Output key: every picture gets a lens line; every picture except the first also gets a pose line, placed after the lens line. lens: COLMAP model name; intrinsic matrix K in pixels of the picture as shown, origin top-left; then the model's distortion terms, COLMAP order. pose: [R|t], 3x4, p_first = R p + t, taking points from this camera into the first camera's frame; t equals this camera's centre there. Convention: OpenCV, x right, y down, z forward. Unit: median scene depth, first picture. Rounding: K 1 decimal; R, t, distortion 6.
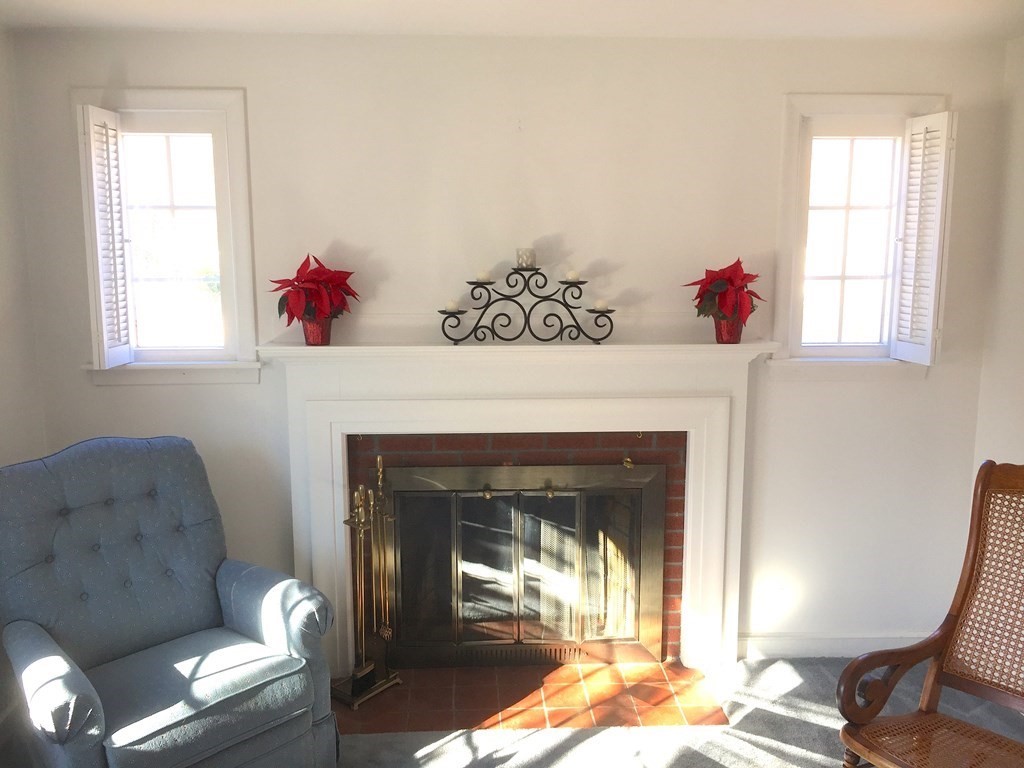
lens RADIAL K [[887.0, 0, 508.0], [0, 887.0, 382.9], [0, 0, 1]] dist [0.021518, 0.000657]
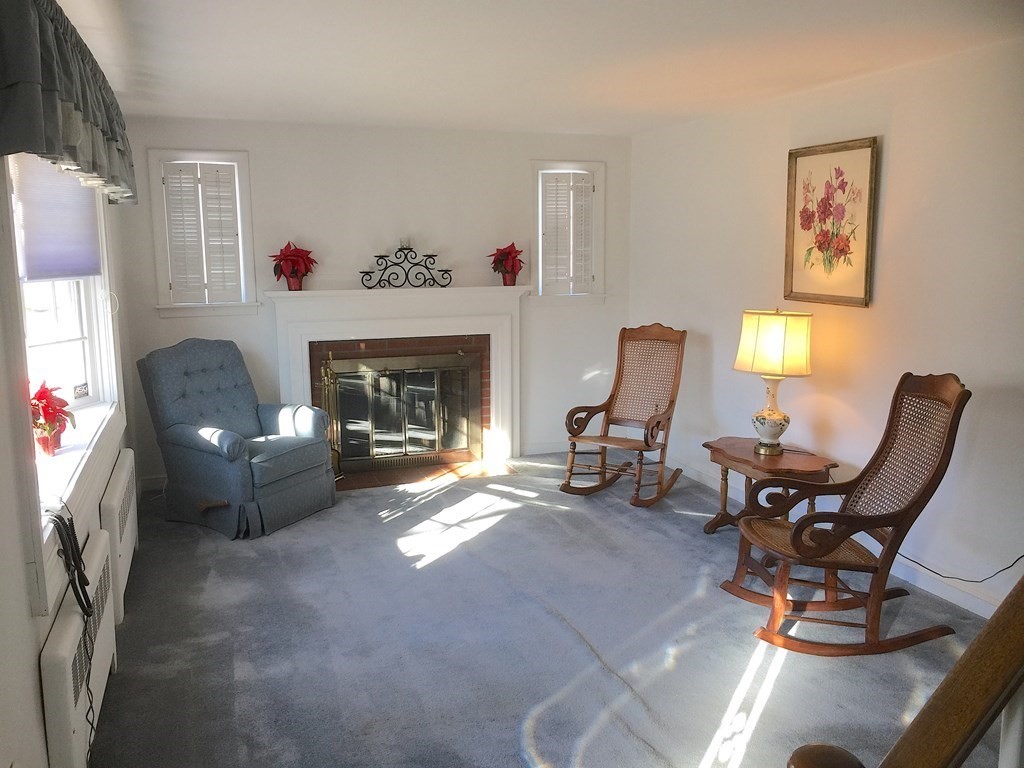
lens RADIAL K [[887.0, 0, 513.6], [0, 887.0, 384.6], [0, 0, 1]] dist [0.021518, 0.000657]
pose [[0.958346, -0.049159, 0.281349, -0.305775], [0.050113, 0.998736, 0.003805, 0.165636], [-0.281181, 0.010453, 0.959598, -0.883192]]
